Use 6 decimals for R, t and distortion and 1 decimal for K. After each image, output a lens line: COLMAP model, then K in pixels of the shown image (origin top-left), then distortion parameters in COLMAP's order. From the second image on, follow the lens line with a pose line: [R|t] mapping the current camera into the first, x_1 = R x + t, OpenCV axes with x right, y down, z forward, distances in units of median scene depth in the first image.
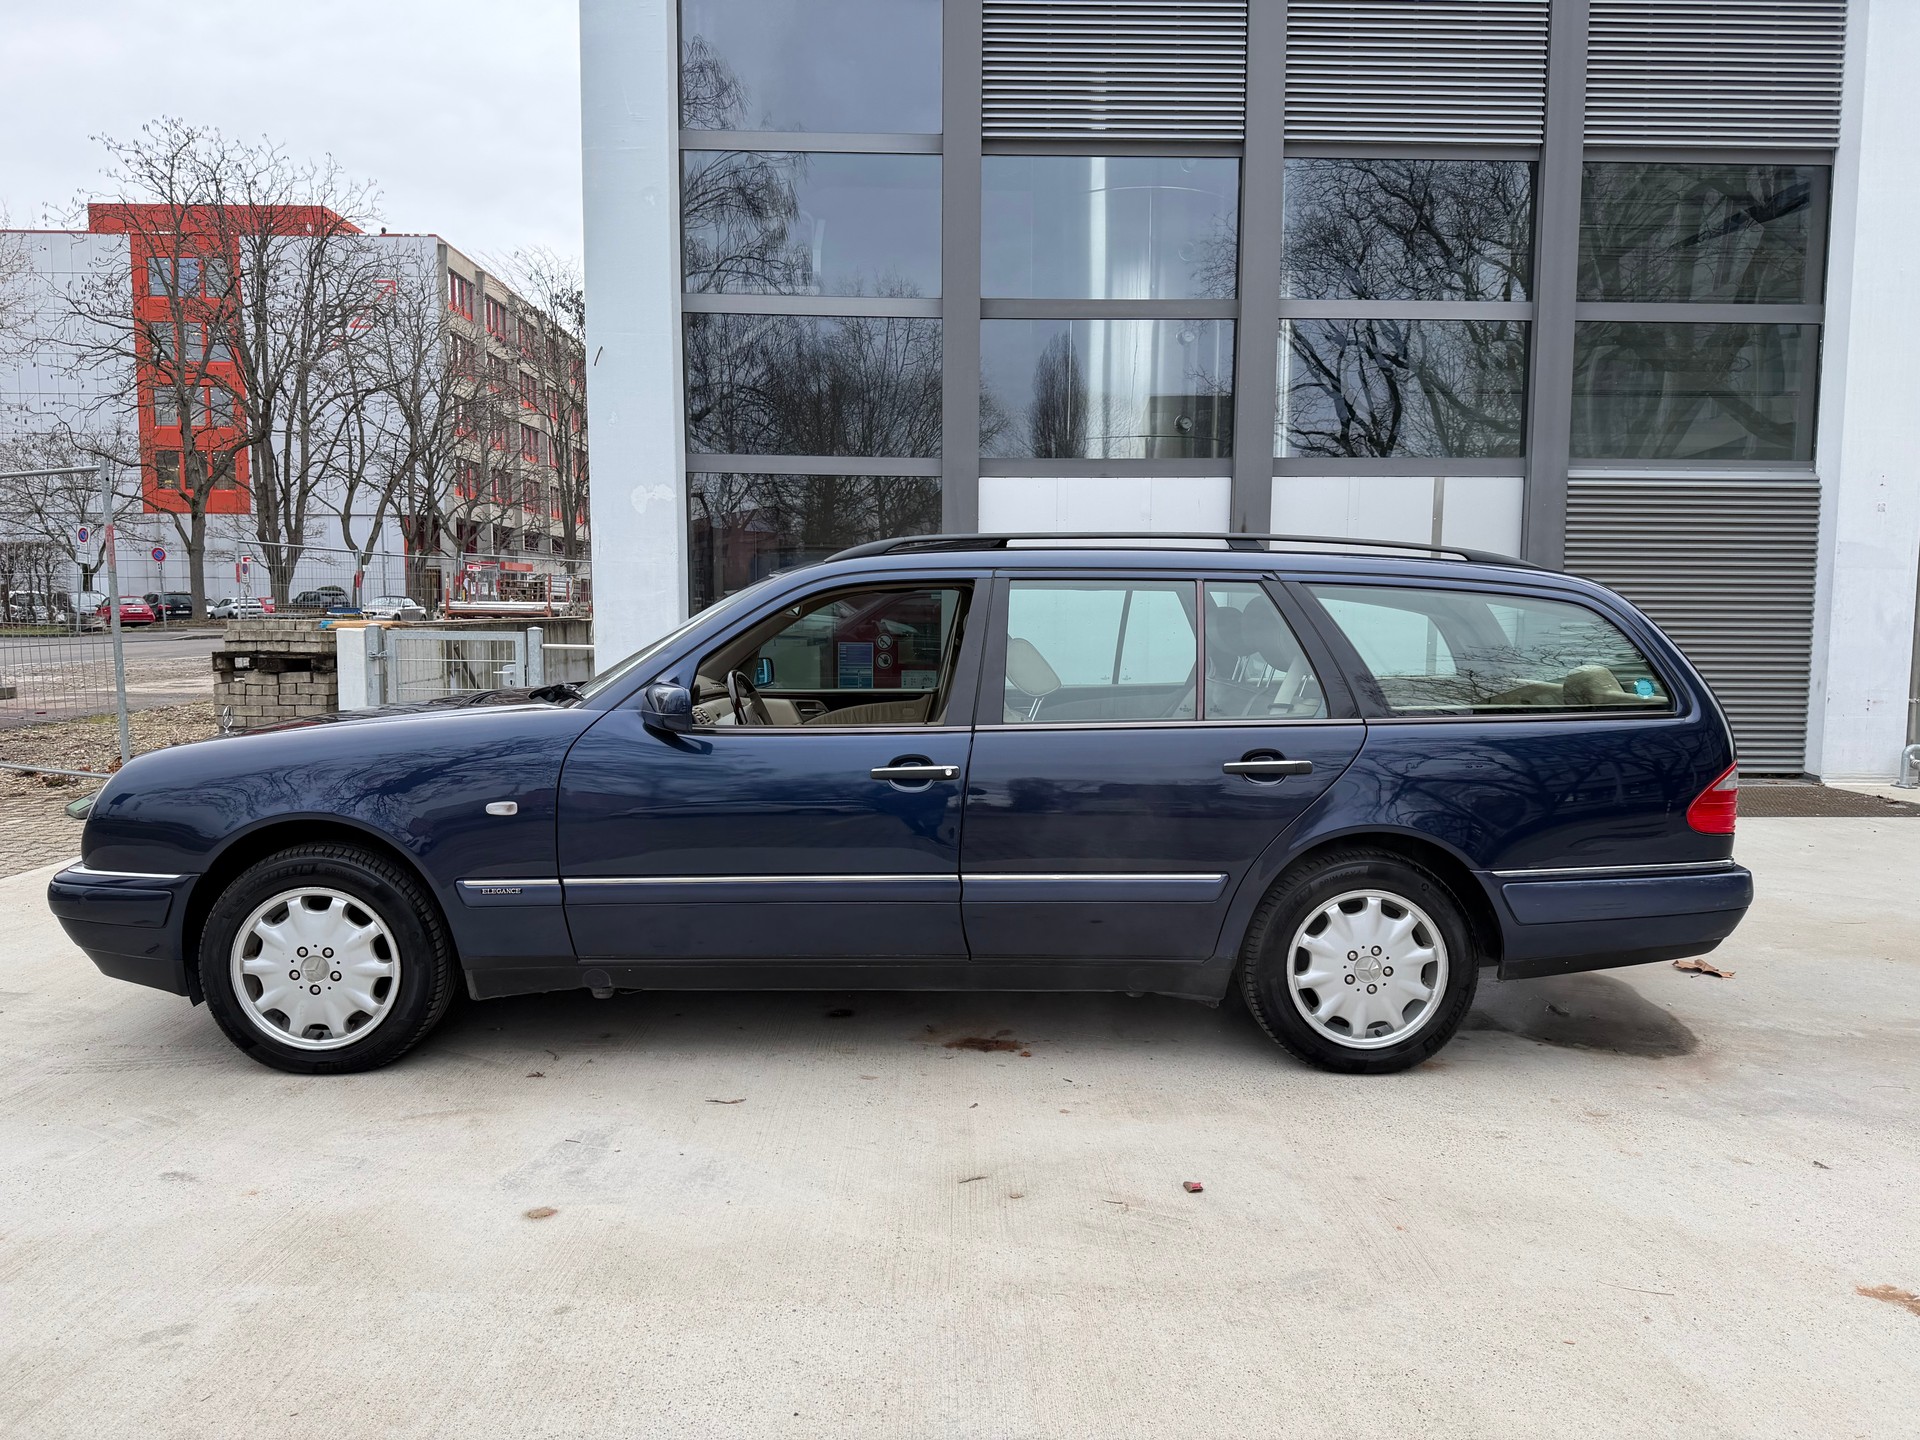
lens RADIAL K [[1342.6, 0, 960.0], [0, 1342.6, 720.0], [0, 0, 1]] dist [0.098593, -0.133143]
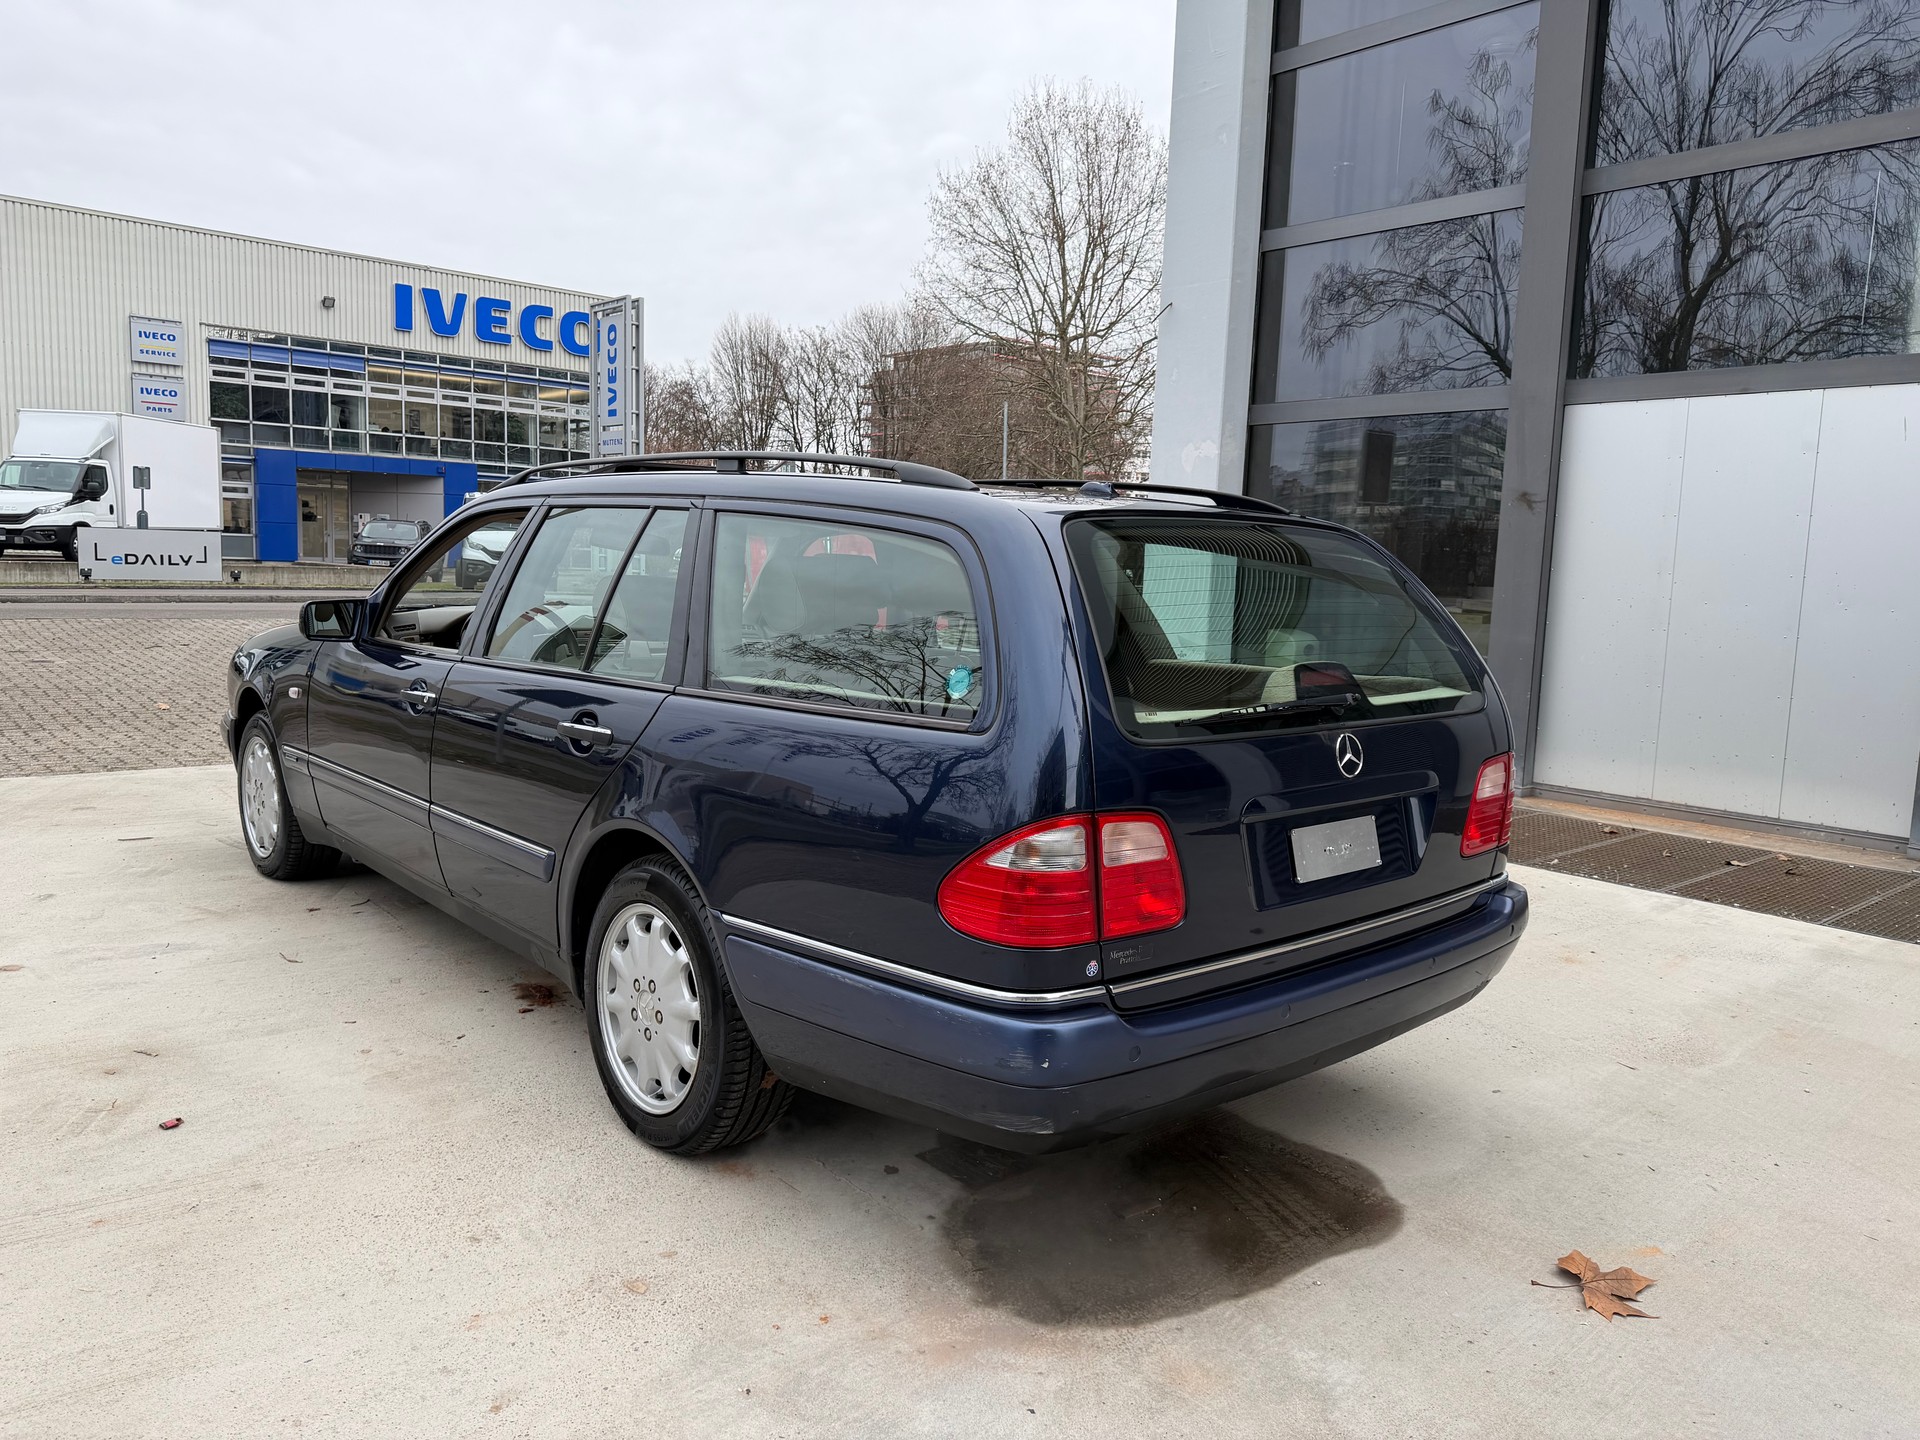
lens RADIAL K [[1349.1, 0, 960.0], [0, 1349.1, 720.0], [0, 0, 1]] dist [0.000207, -0.003752]
pose [[0.632601, 0.105156, -0.767306, 0.978835], [-0.093173, 0.993877, 0.059391, -0.042660], [0.768853, 0.033922, 0.638525, 0.637879]]
